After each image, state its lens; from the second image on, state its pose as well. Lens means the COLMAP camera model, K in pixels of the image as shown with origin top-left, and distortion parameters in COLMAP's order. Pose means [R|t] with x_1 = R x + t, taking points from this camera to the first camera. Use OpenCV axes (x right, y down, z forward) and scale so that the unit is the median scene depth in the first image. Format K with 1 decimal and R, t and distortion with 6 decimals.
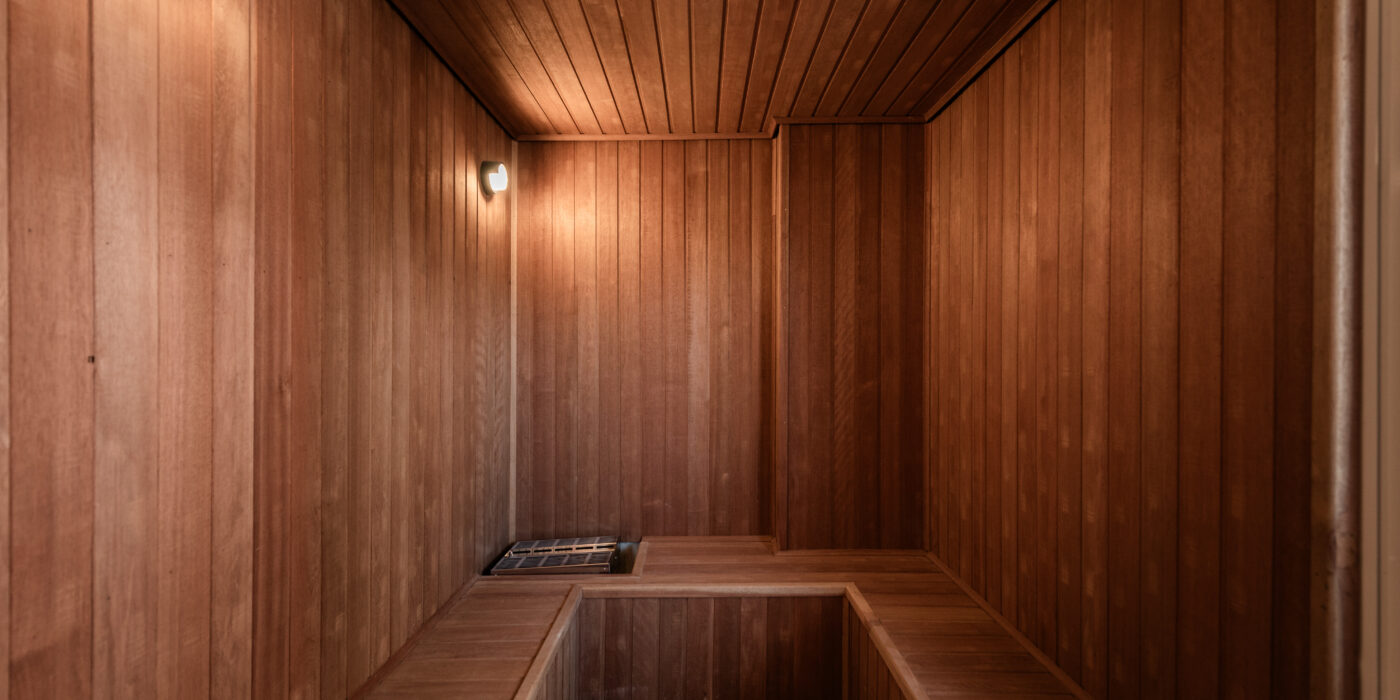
lens RADIAL K [[562.9, 0, 698.9], [0, 562.9, 326.0], [0, 0, 1]] dist [0.001899, -0.008330]
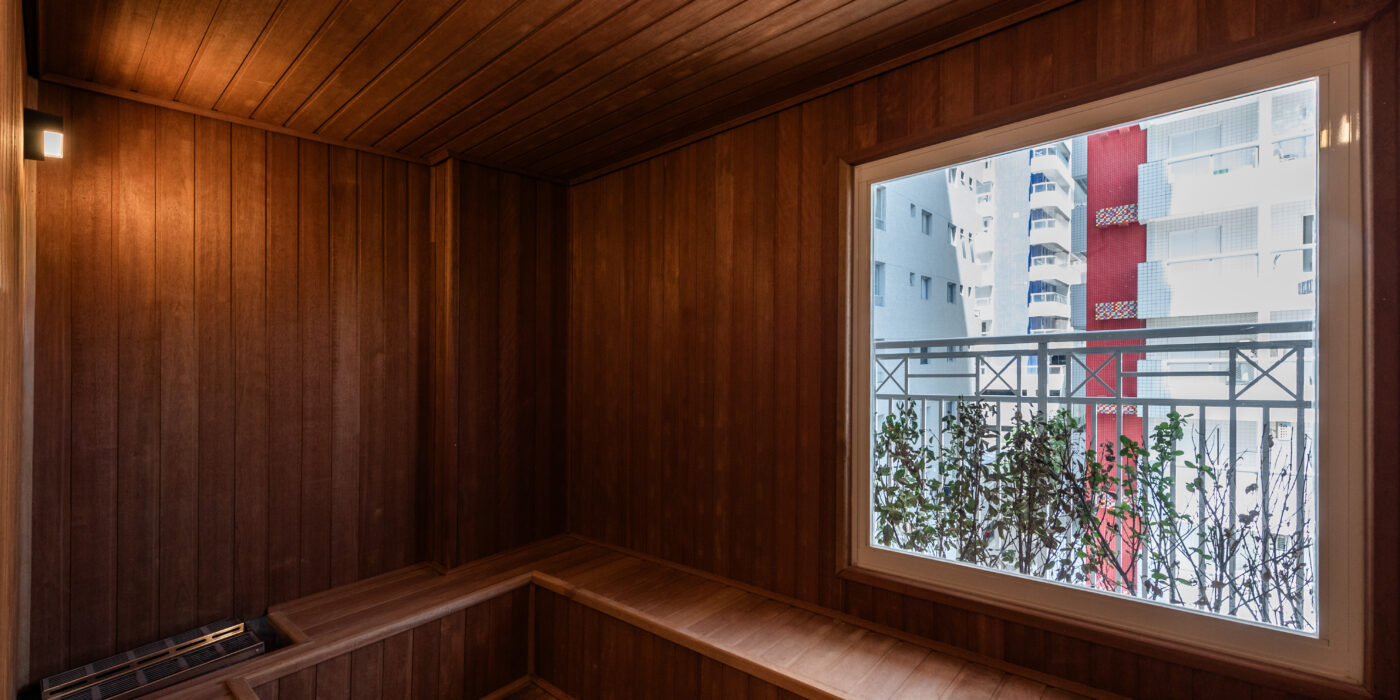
lens RADIAL K [[548.1, 0, 700.0], [0, 548.1, 350.0], [0, 0, 1]] dist [-0.013650, 0.000010]
pose [[0.657826, -0.010494, 0.753097, -0.288548], [0.006750, 0.999945, 0.008038, -0.008283], [-0.753140, -0.000204, 0.657861, -0.005396]]
